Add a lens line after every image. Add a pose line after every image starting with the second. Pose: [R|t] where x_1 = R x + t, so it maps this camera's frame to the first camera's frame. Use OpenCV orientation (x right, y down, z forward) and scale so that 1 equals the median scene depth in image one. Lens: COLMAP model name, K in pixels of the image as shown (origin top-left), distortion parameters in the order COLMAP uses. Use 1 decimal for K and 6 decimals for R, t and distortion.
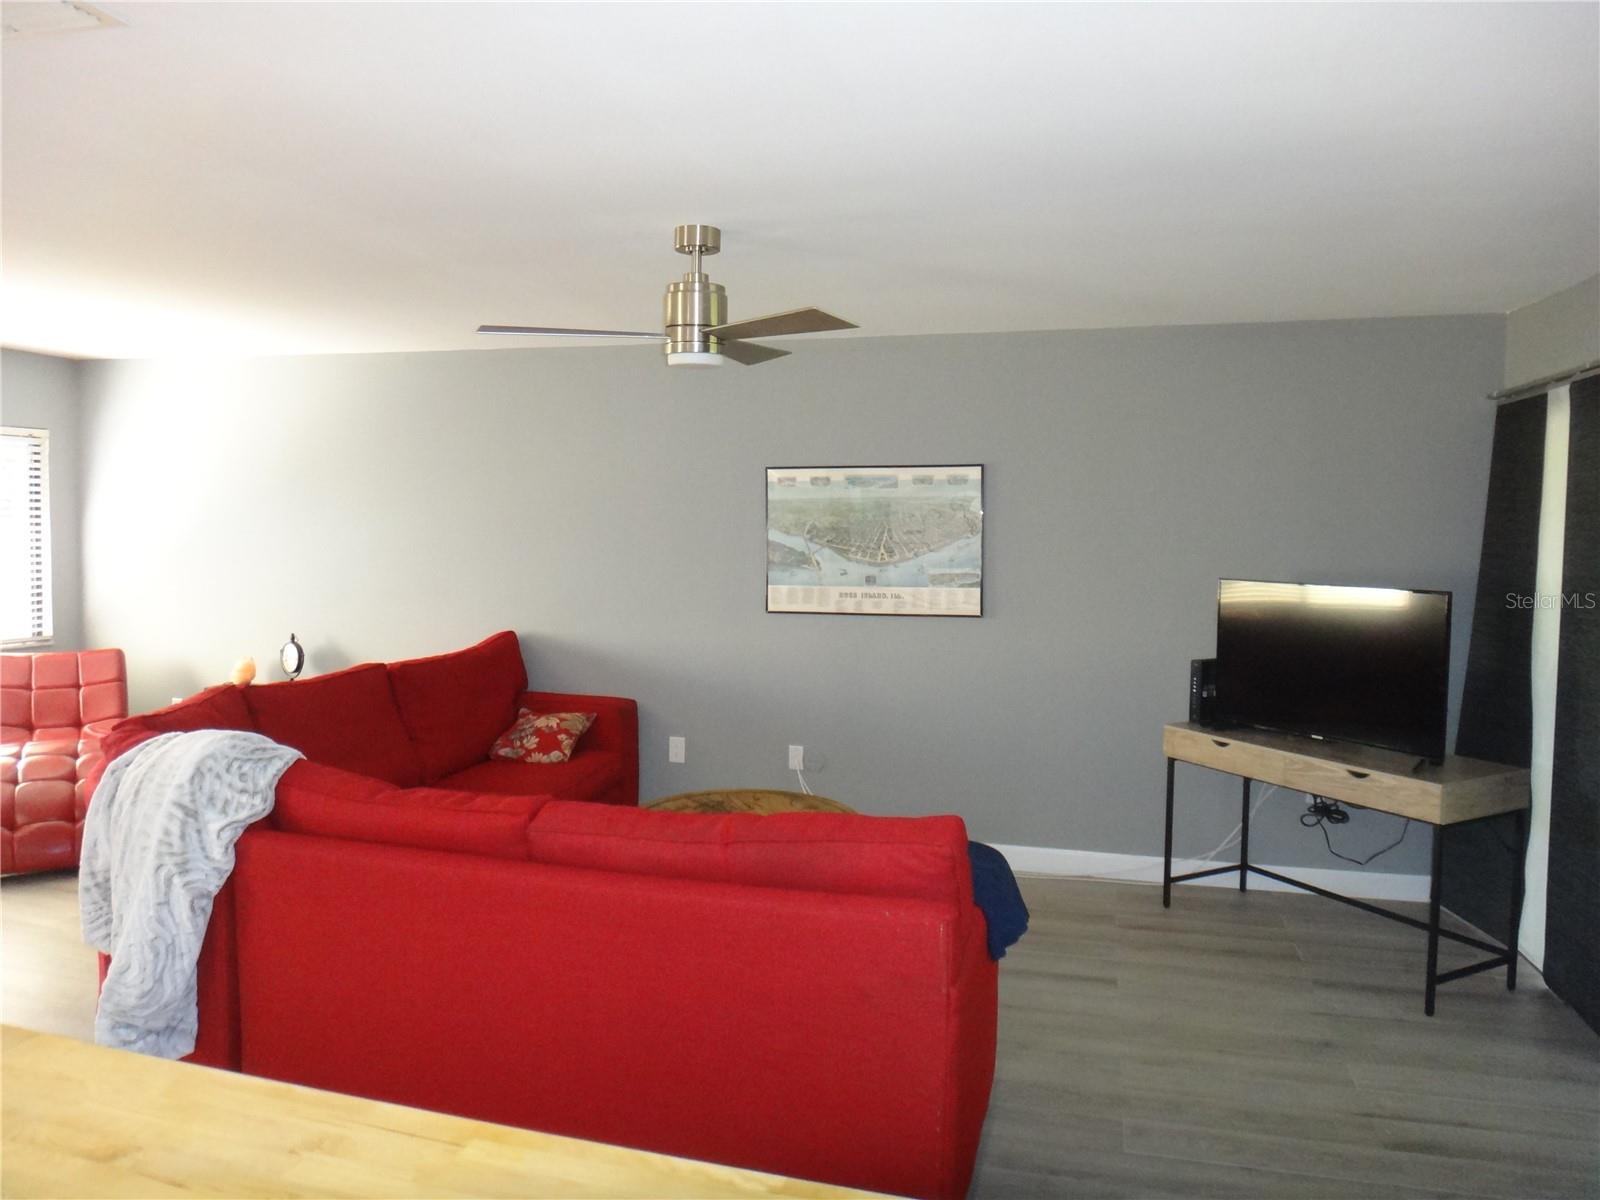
lens RADIAL K [[1105.5, 0, 811.2], [0, 1105.5, 585.4], [0, 0, 1]] dist [-0.055226, -0.005295]
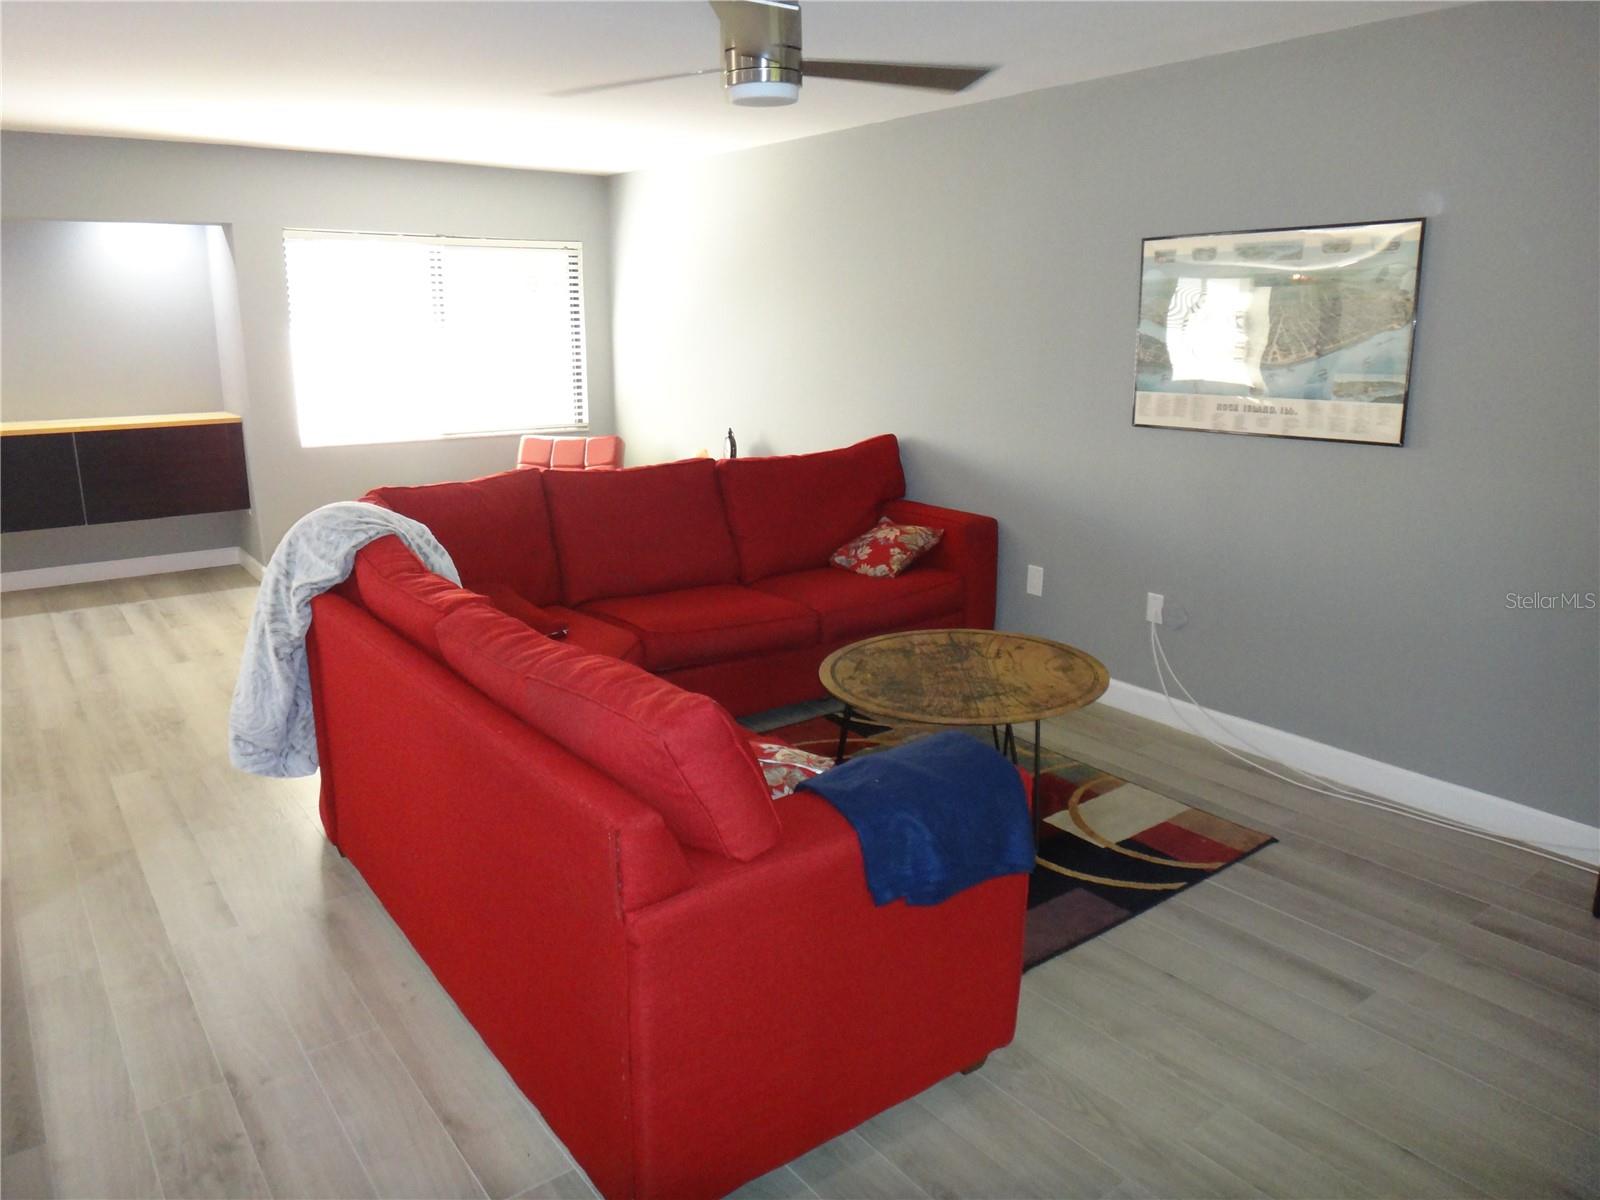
lens RADIAL K [[1105.5, 0, 798.7], [0, 1105.5, 599.7], [0, 0, 1]] dist [-0.055226, -0.005295]
pose [[0.785055, 0.136712, -0.604151, 0.277382], [-0.026117, 0.981778, 0.188226, 0.004725], [0.618875, -0.131989, 0.774321, 0.221612]]
